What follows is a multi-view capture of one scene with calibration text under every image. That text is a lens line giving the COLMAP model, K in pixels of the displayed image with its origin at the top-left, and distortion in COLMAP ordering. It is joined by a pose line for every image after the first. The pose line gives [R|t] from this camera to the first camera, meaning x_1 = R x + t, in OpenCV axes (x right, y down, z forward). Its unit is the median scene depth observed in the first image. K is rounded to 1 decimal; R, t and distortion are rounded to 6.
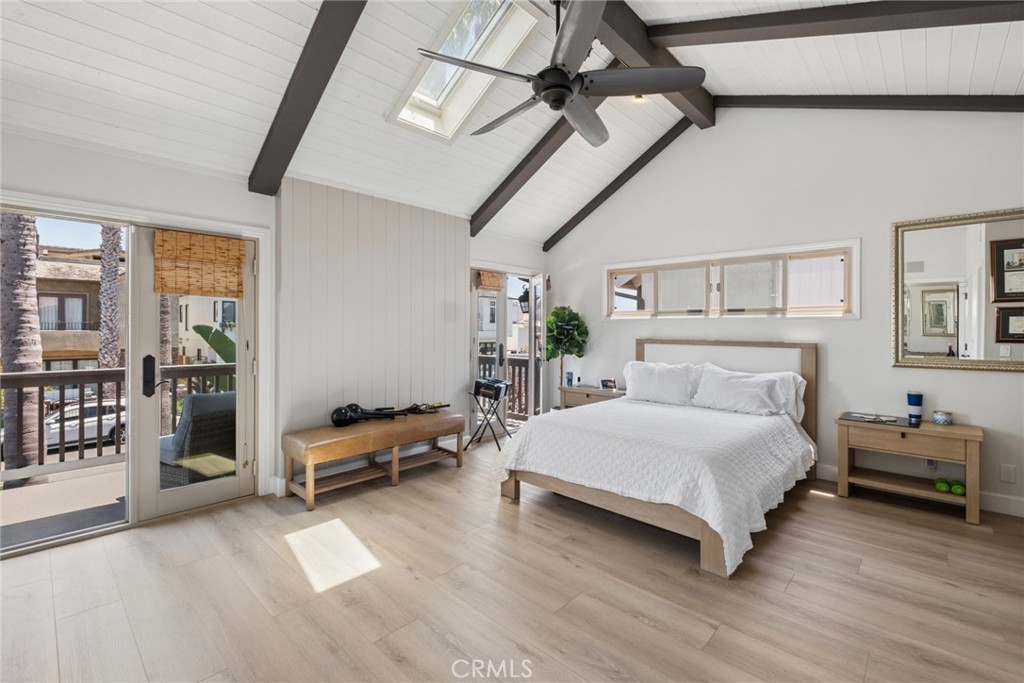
lens RADIAL K [[449.6, 0, 526.2], [0, 449.6, 327.4], [0, 0, 1]] dist [0.010374, -0.008030]
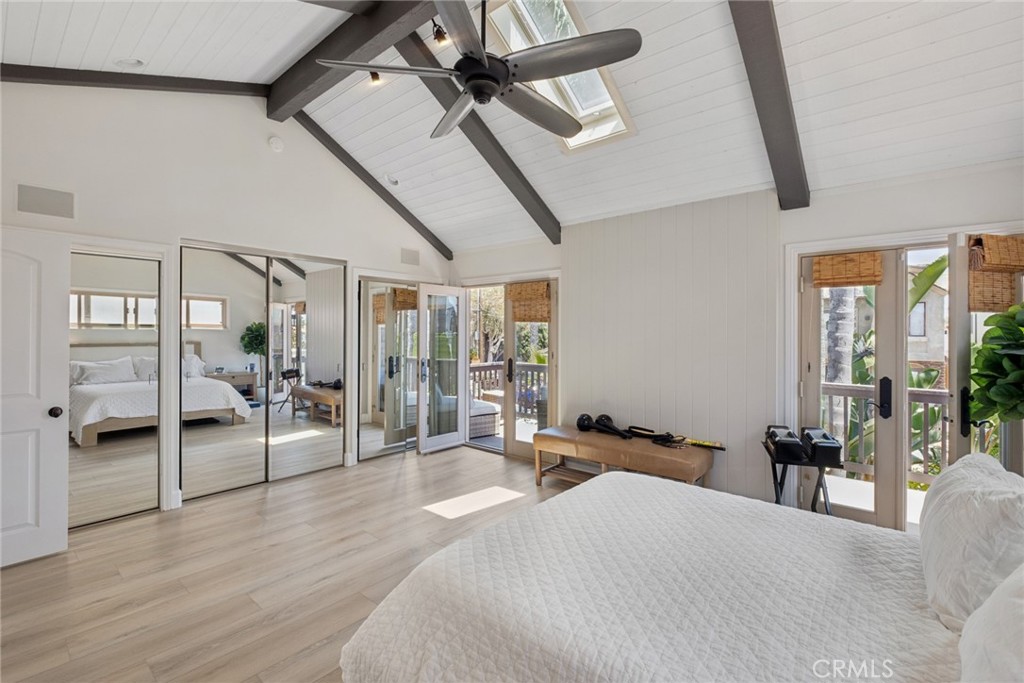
lens RADIAL K [[449.6, 0, 514.4], [0, 449.6, 338.3], [0, 0, 1]] dist [0.010374, -0.008030]
pose [[0.024472, -0.007840, -0.999670, 0.875971], [-0.016327, 0.999833, -0.008241, -0.000517], [0.999567, 0.016523, 0.024340, 0.980289]]
